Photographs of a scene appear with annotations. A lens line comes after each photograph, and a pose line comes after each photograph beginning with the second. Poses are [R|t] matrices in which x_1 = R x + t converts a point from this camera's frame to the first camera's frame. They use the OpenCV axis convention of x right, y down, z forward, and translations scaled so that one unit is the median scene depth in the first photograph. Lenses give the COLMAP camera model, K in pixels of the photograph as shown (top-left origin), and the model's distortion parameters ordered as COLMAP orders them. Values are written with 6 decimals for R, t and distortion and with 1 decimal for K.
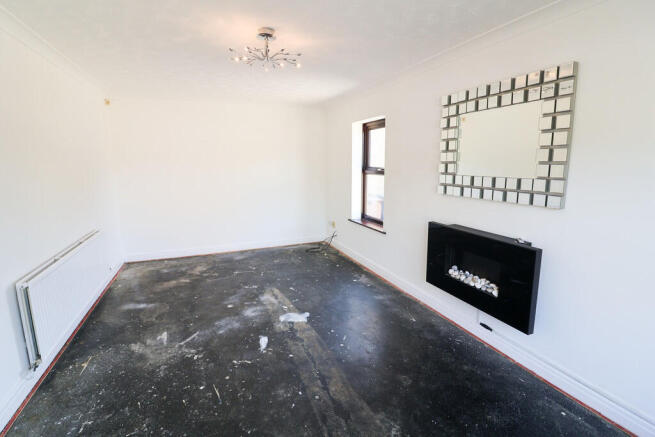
lens RADIAL K [[301.1, 0, 327.2], [0, 301.1, 218.9], [0, 0, 1]] dist [-0.010646, -0.002743]
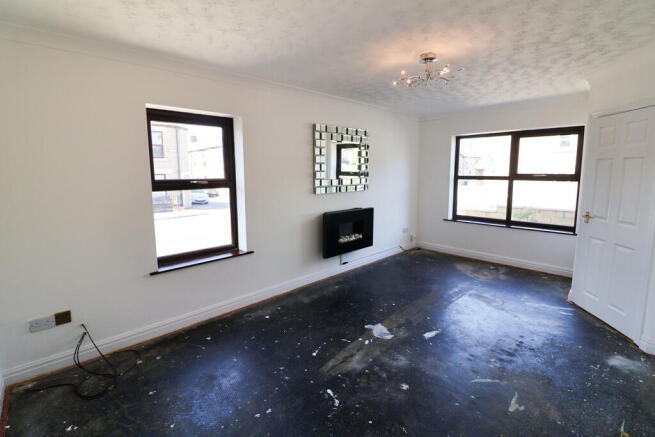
lens RADIAL K [[301.1, 0, 325.1], [0, 301.1, 216.9], [0, 0, 1]] dist [-0.010646, -0.002743]
pose [[-0.363279, -0.136744, 0.921591, -0.911024], [0.180206, 0.960178, 0.213504, -0.269014], [-0.914087, 0.243638, -0.324170, 1.430209]]
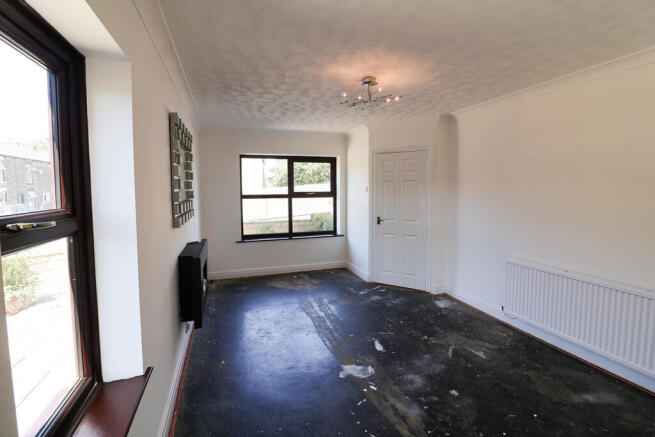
lens RADIAL K [[301.1, 0, 327.4], [0, 301.1, 213.7], [0, 0, 1]] dist [-0.010646, -0.002743]
pose [[-0.997413, 0.003460, 0.071800, -0.092274], [0.022563, 0.963428, 0.267015, -0.332654], [-0.068250, 0.267944, -0.961014, 1.752167]]
